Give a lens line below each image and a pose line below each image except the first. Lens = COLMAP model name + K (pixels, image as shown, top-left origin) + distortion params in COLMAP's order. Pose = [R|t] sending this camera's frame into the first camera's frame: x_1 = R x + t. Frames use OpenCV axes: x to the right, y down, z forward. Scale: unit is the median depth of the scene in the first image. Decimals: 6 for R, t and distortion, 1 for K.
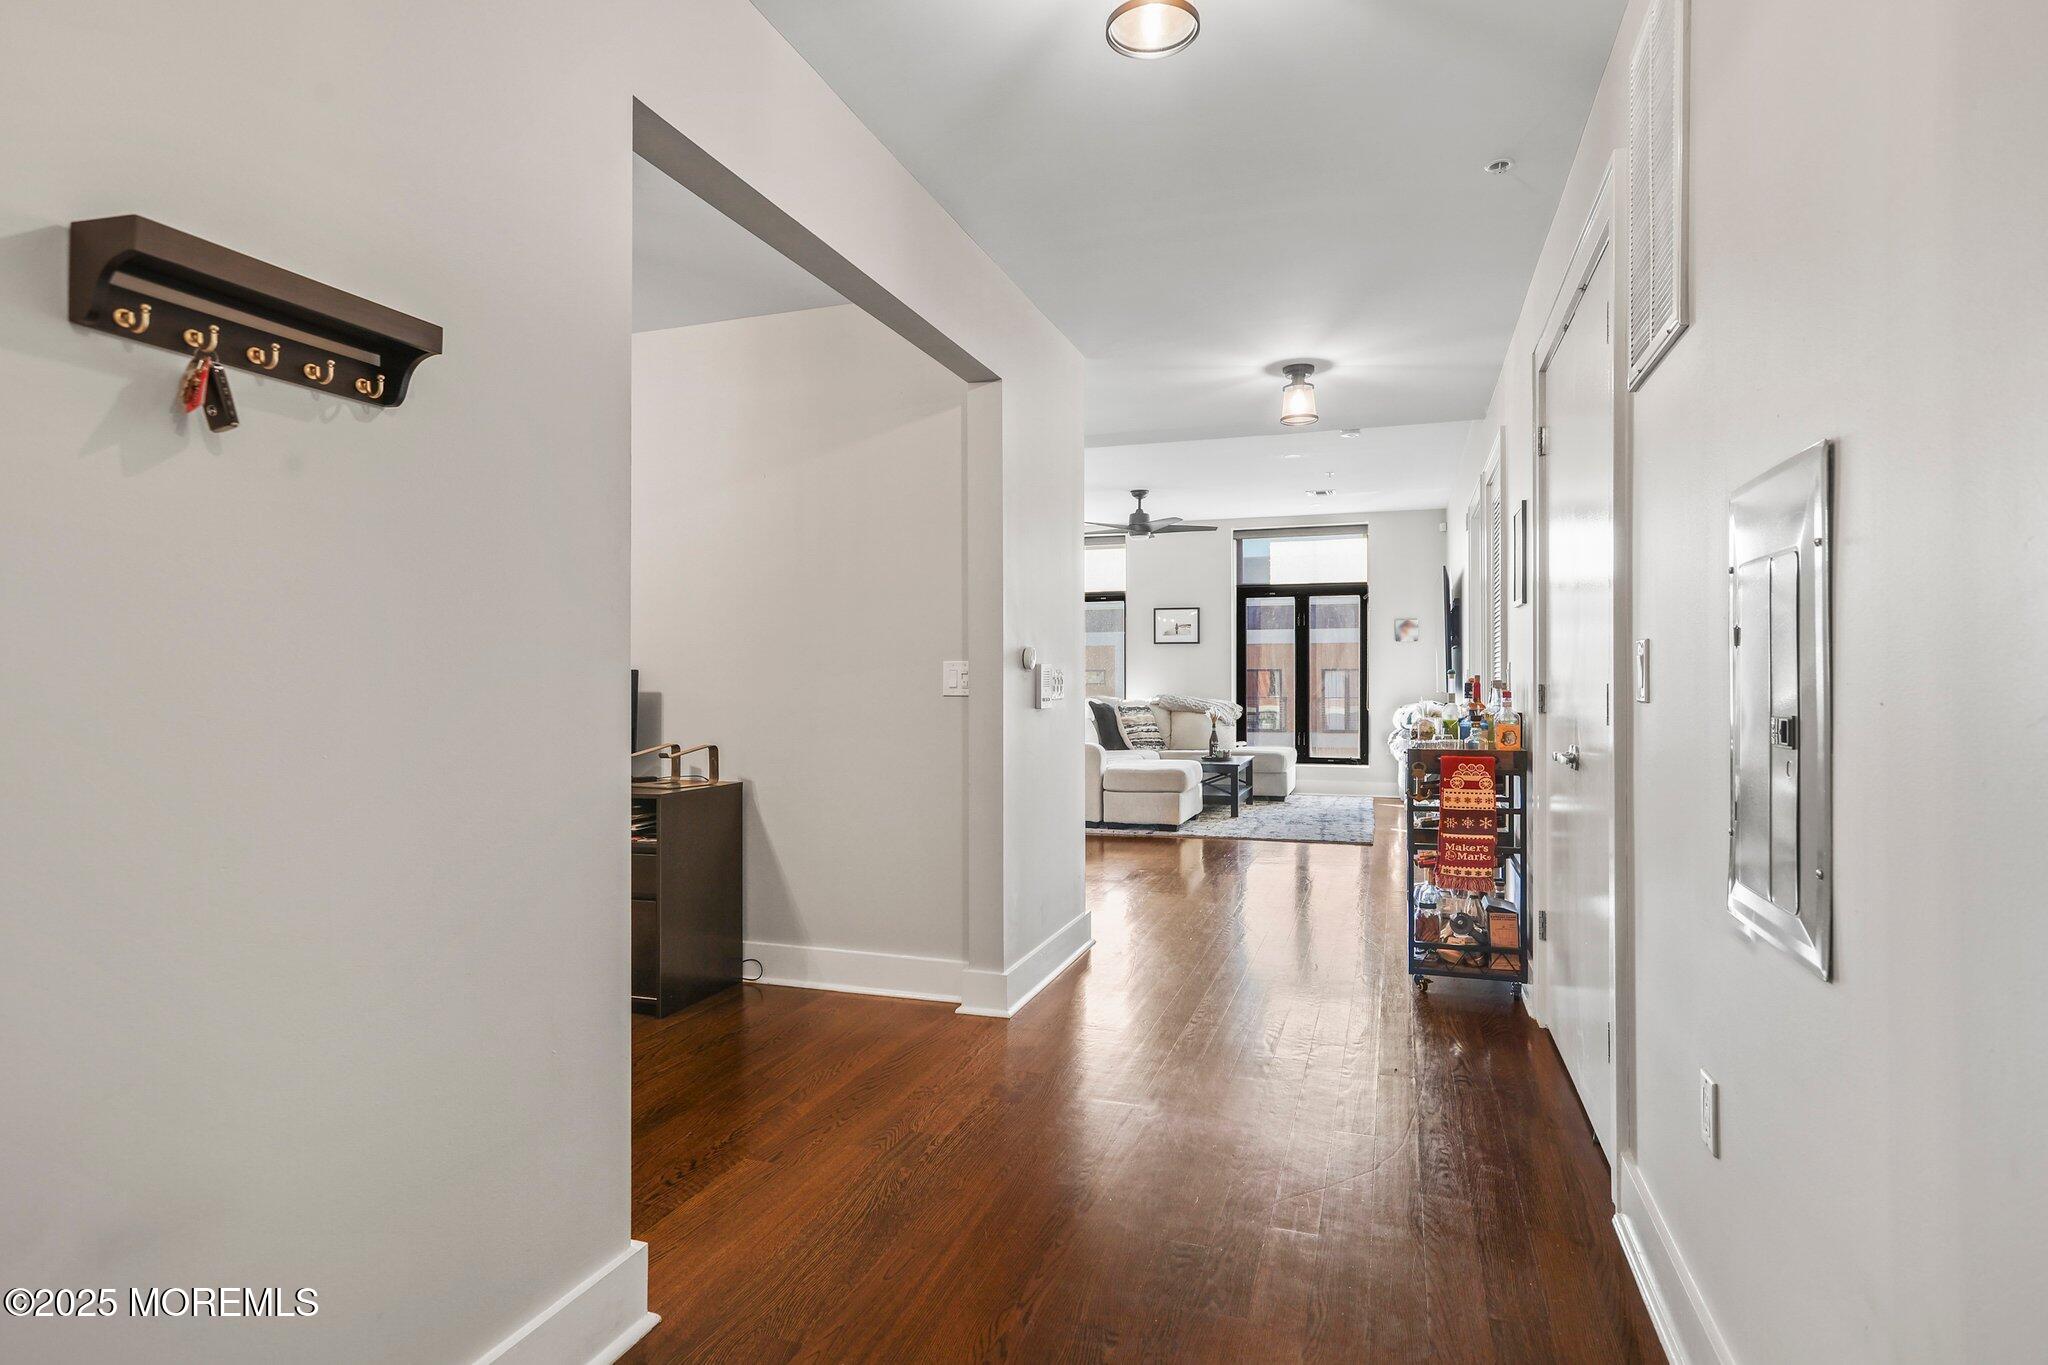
lens RADIAL K [[1078.6, 0, 1021.2], [0, 1078.6, 673.6], [0, 0, 1]] dist [-0.047100, -0.000080]
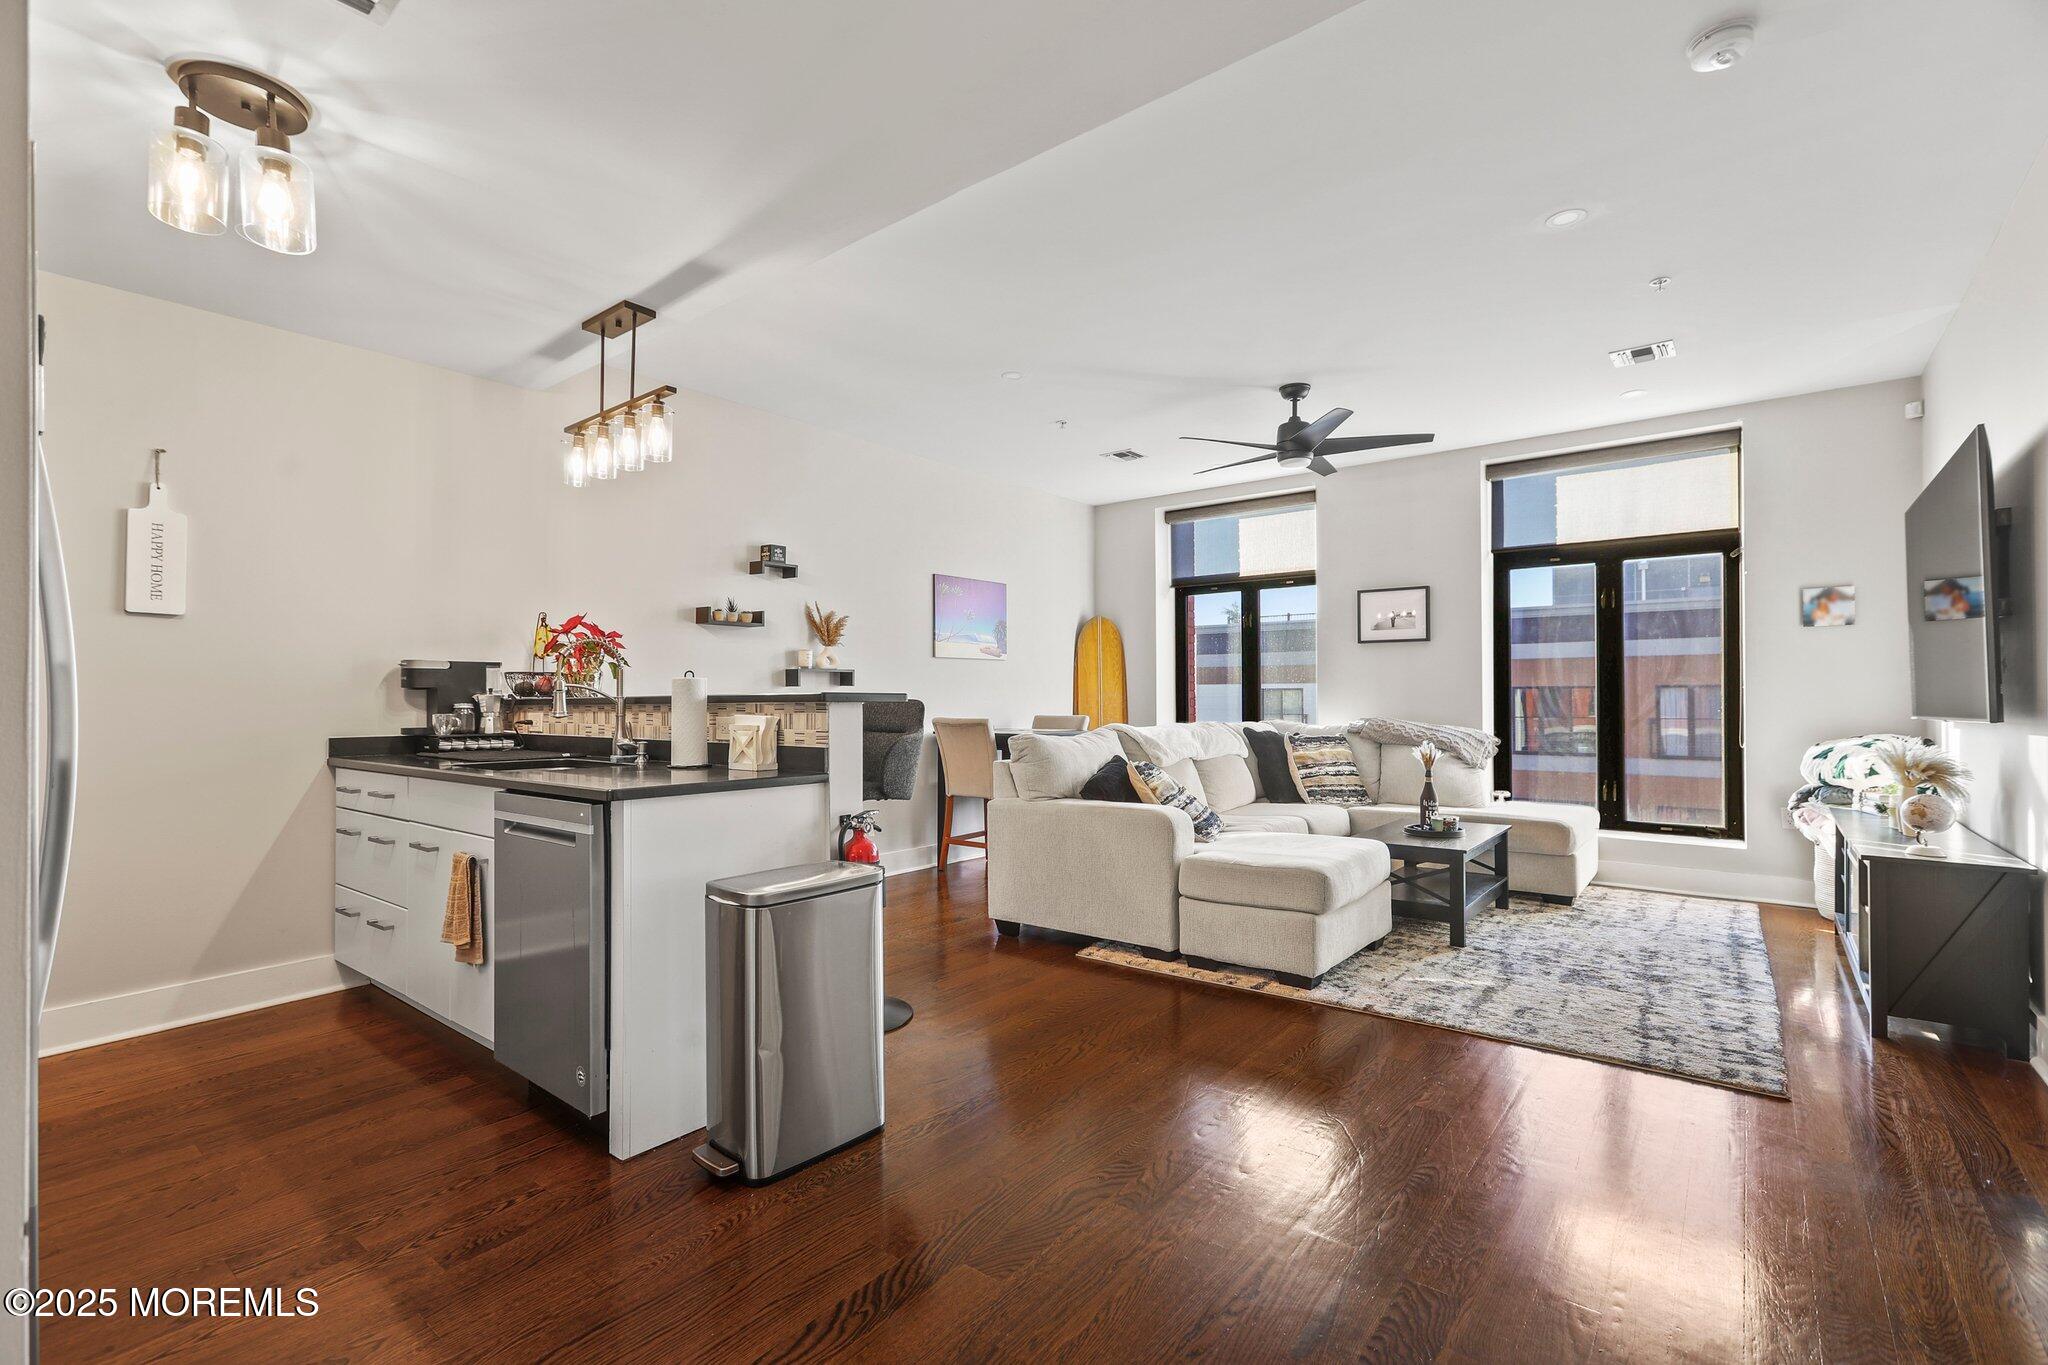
lens RADIAL K [[918.5, 0, 1023.1], [0, 918.5, 688.8], [0, 0, 1]] dist [-0.003008, 0.006586]
pose [[0.945097, -0.004475, -0.326760, 0.120590], [0.002886, 0.999982, -0.005346, 0.003955], [0.326778, 0.004109, 0.945092, 0.411928]]
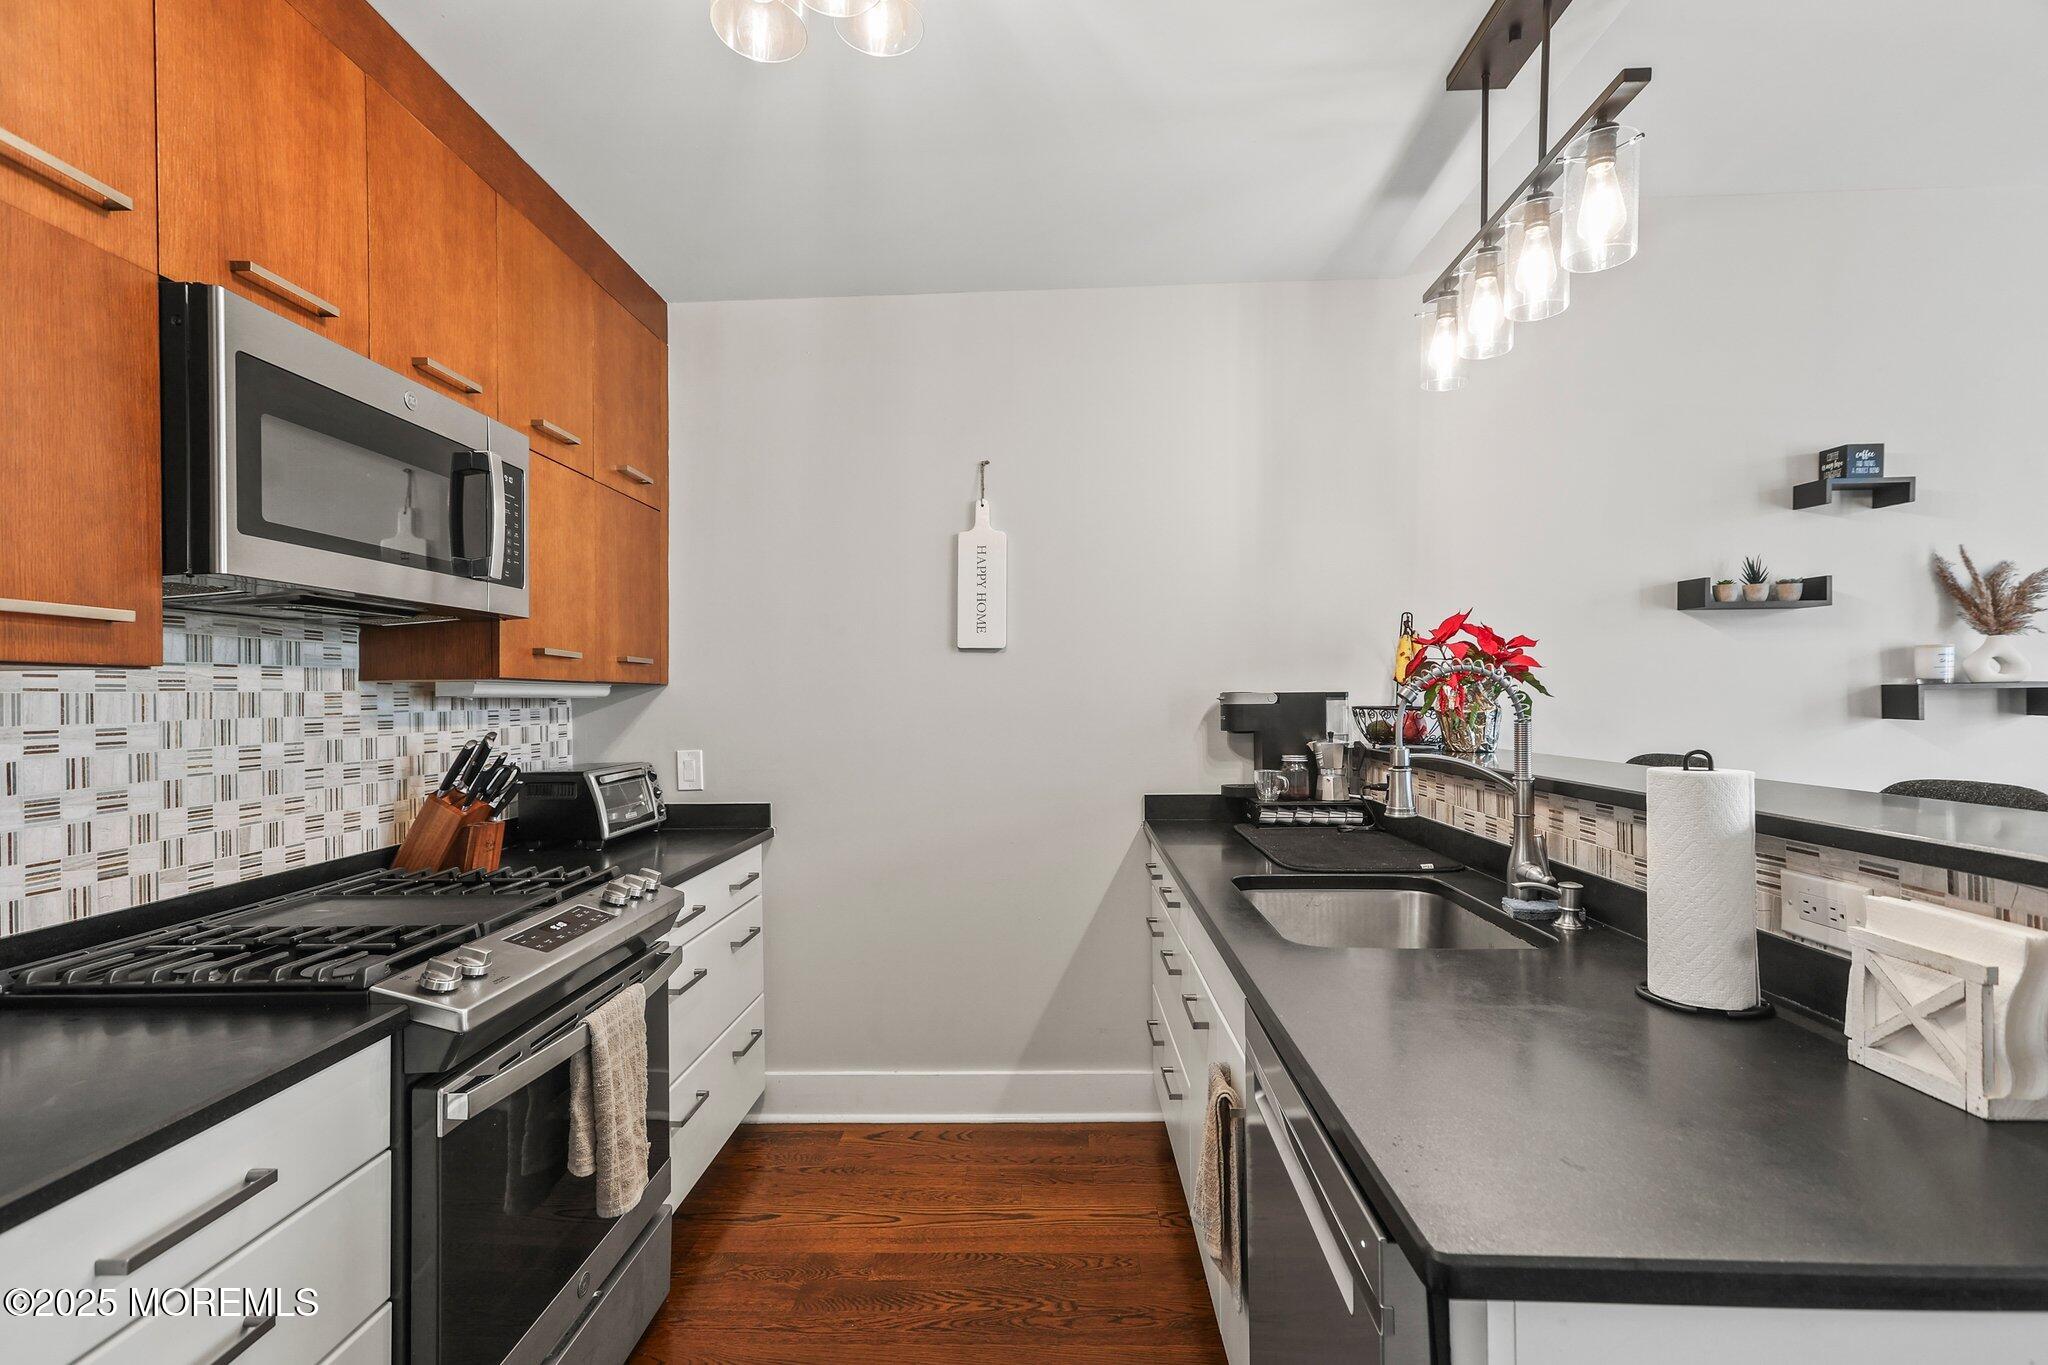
lens RADIAL K [[933.1, 0, 1015.1], [0, 933.1, 689.2], [0, 0, 1]] dist [0.010524, 0.000033]
pose [[0.293970, -0.002637, -0.955811, 0.011872], [0.012084, 0.999927, 0.000958, -0.012118], [0.955738, -0.011832, 0.293981, 0.537660]]
